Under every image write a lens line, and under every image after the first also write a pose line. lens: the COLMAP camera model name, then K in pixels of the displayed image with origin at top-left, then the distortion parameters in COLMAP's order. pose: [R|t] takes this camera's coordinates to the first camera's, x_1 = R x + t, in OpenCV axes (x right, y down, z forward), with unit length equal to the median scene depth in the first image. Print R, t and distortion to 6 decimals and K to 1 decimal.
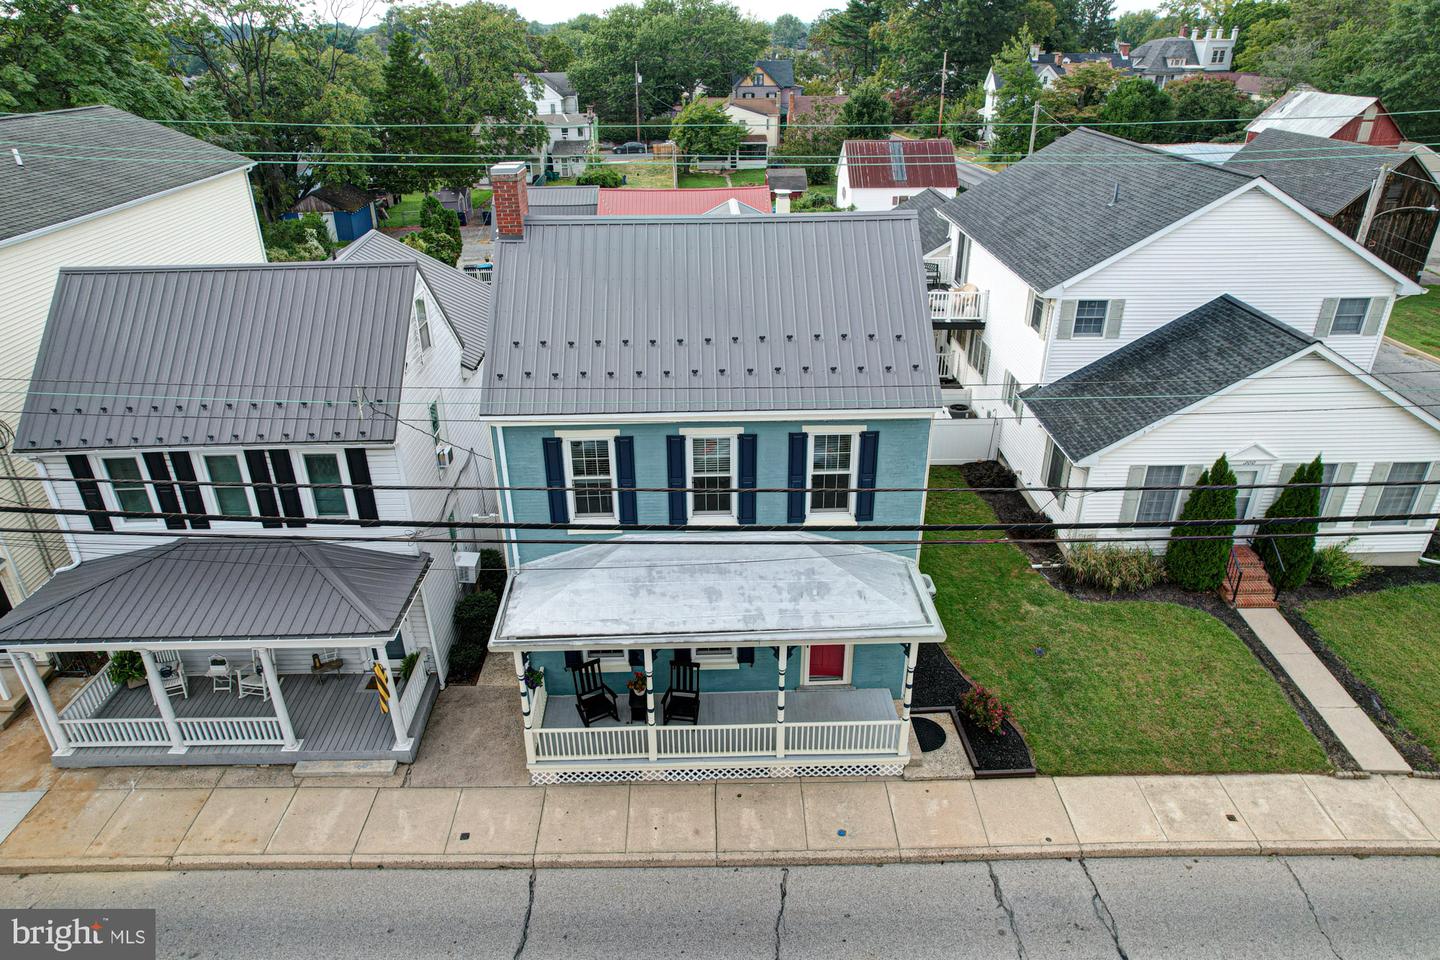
lens RADIAL K [[929.7, 0, 715.7], [0, 929.7, 489.7], [0, 0, 1]] dist [-0.080917, 0.077678]
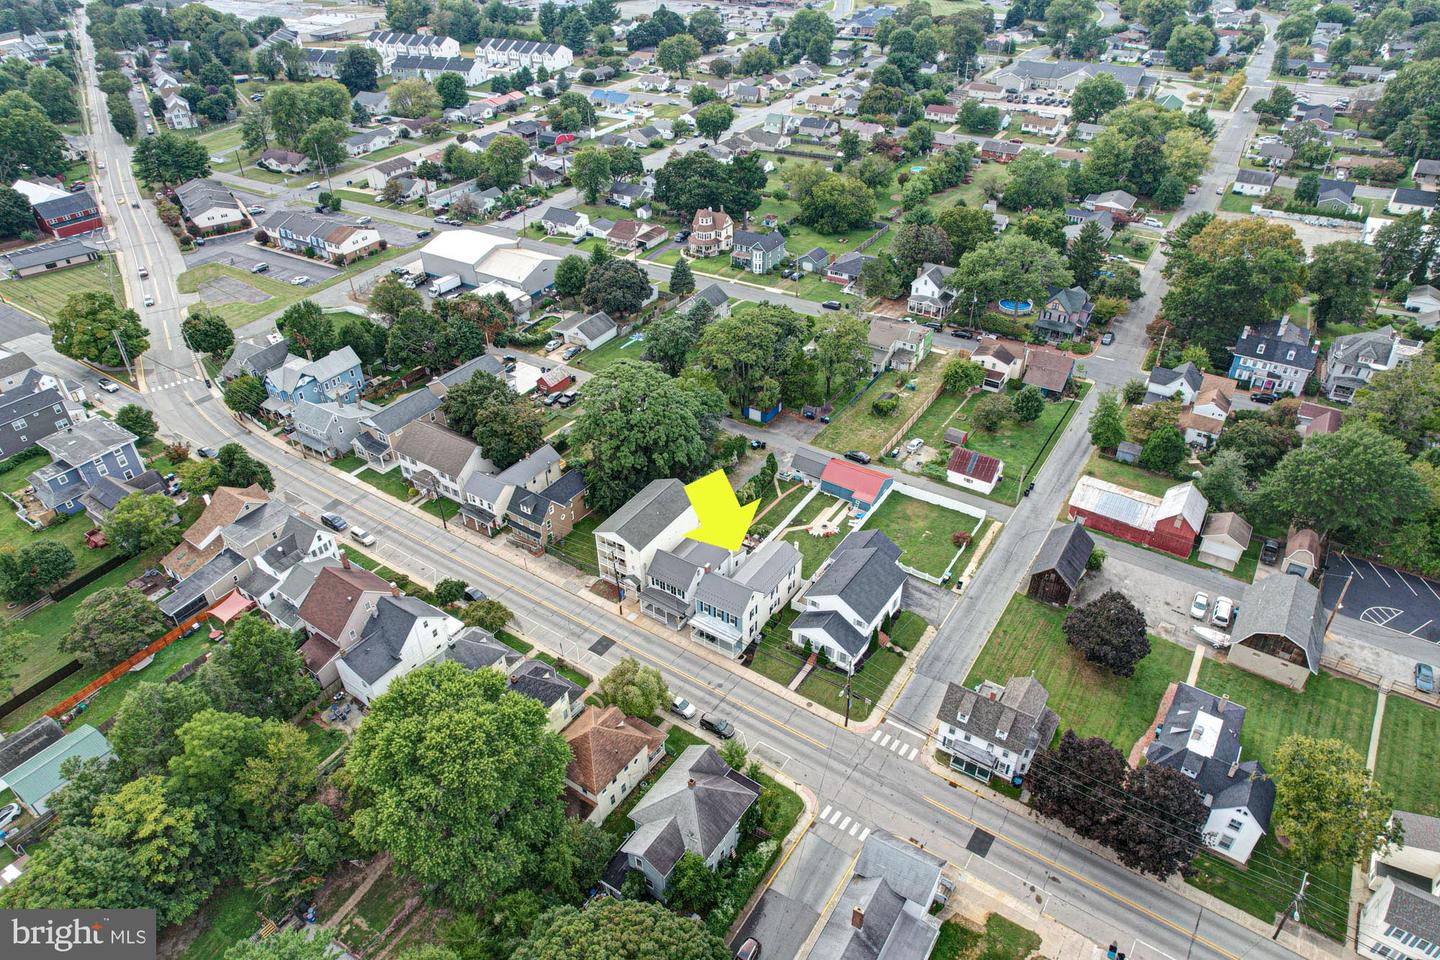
lens RADIAL K [[929.7, 0, 715.7], [0, 929.7, 489.7], [0, 0, 1]] dist [-0.080917, 0.077678]
pose [[0.819274, 0.330762, -0.468387, 2.778476], [-0.252770, 0.941535, 0.222754, -2.306820], [0.514681, -0.064103, 0.854982, -4.738992]]
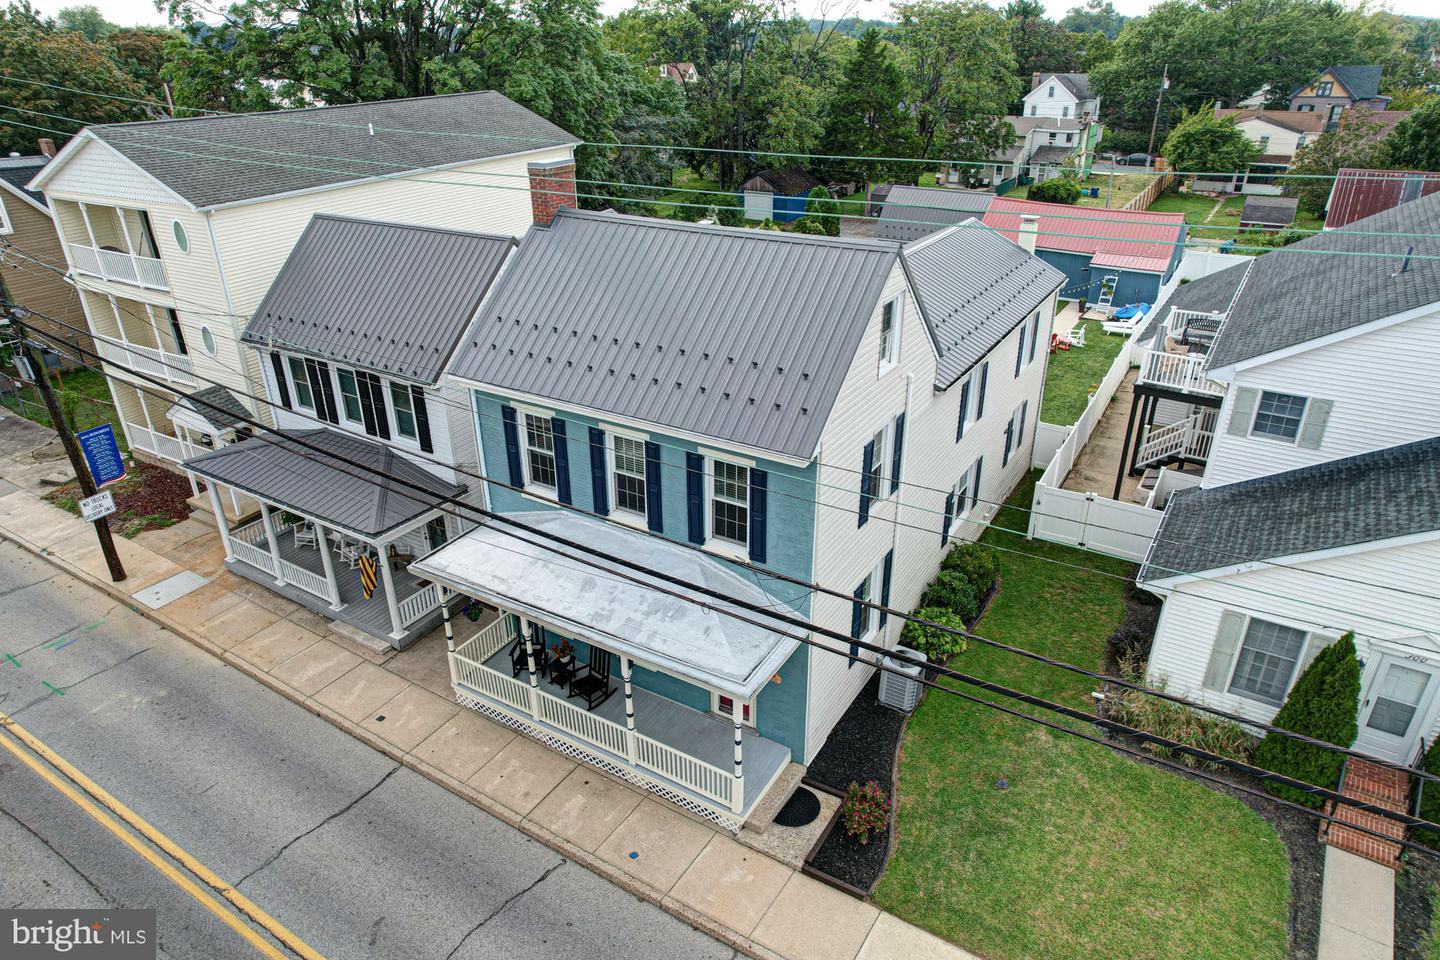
lens RADIAL K [[929.7, 0, 715.7], [0, 929.7, 489.7], [0, 0, 1]] dist [-0.080917, 0.077678]
pose [[0.837732, 0.246473, -0.487295, 0.503025], [-0.244208, 0.967237, 0.069399, -0.081808], [0.488434, 0.060864, 0.870475, 0.134548]]
